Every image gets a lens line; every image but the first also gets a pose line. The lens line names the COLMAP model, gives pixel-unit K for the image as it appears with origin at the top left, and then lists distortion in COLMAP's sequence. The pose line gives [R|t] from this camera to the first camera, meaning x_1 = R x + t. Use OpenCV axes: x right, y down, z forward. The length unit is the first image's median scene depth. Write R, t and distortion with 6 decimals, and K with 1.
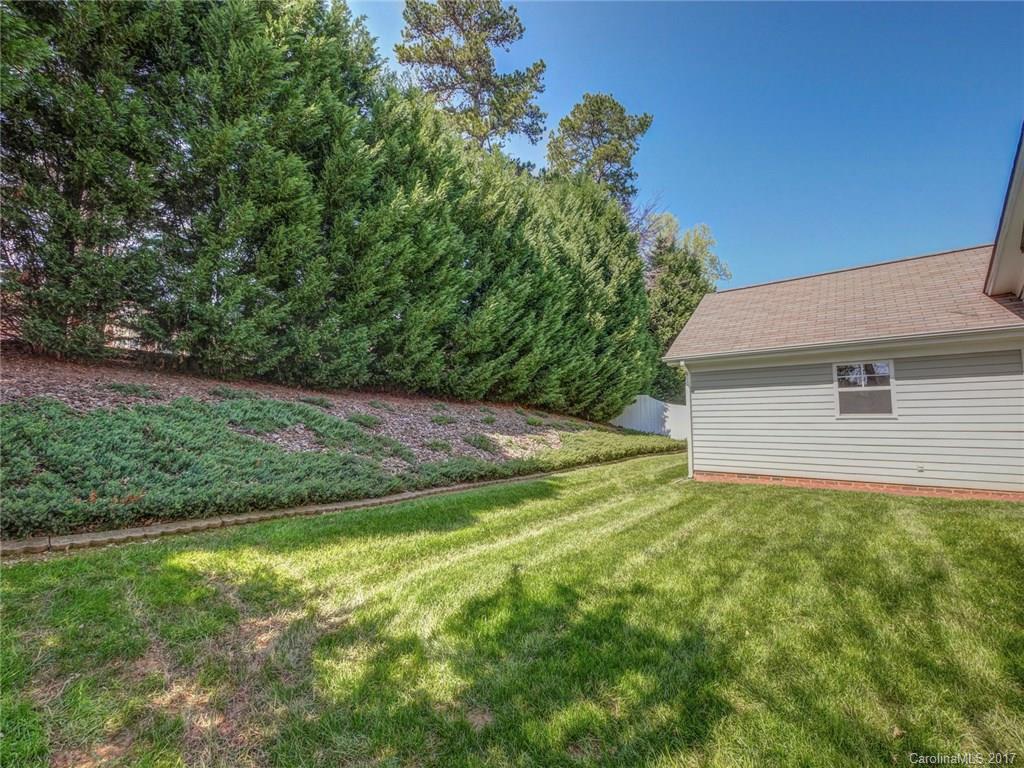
lens RADIAL K [[437.4, 0, 509.8], [0, 437.4, 385.6], [0, 0, 1]] dist [-0.004796, -0.000076]
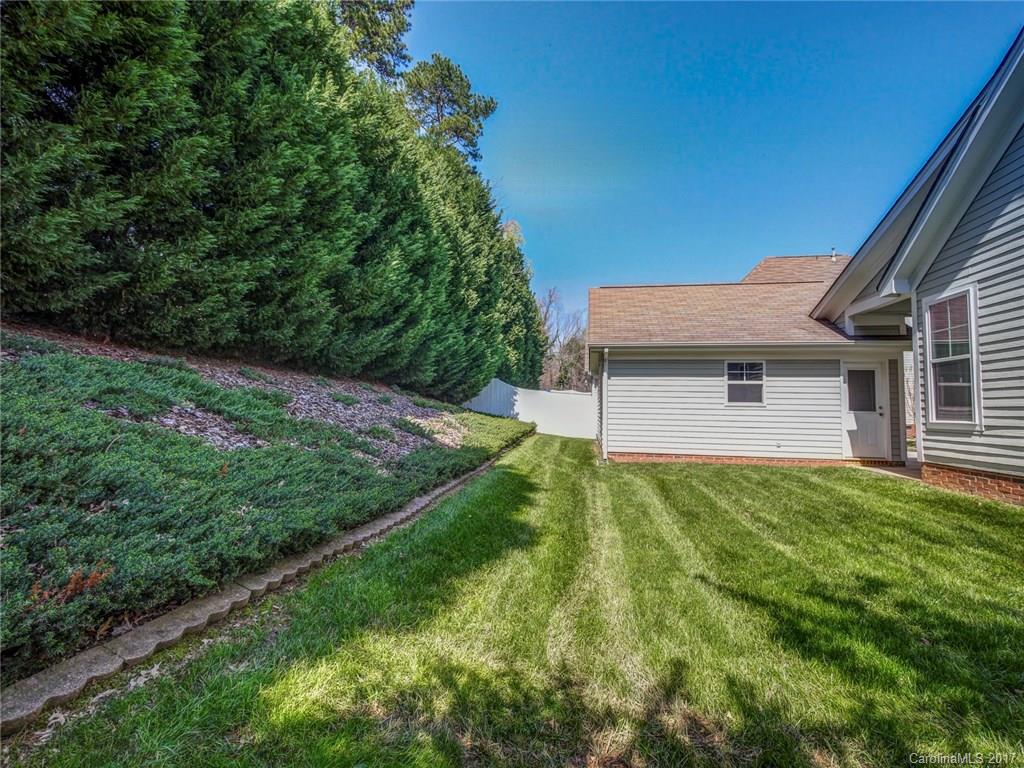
lens RADIAL K [[437.4, 0, 512.2], [0, 437.4, 382.5], [0, 0, 1]] dist [-0.004796, -0.000076]
pose [[0.868726, 0.041591, 0.493543, -0.271775], [-0.058826, 0.998079, 0.019436, 0.016482], [-0.491787, -0.045917, 0.869504, 0.174006]]
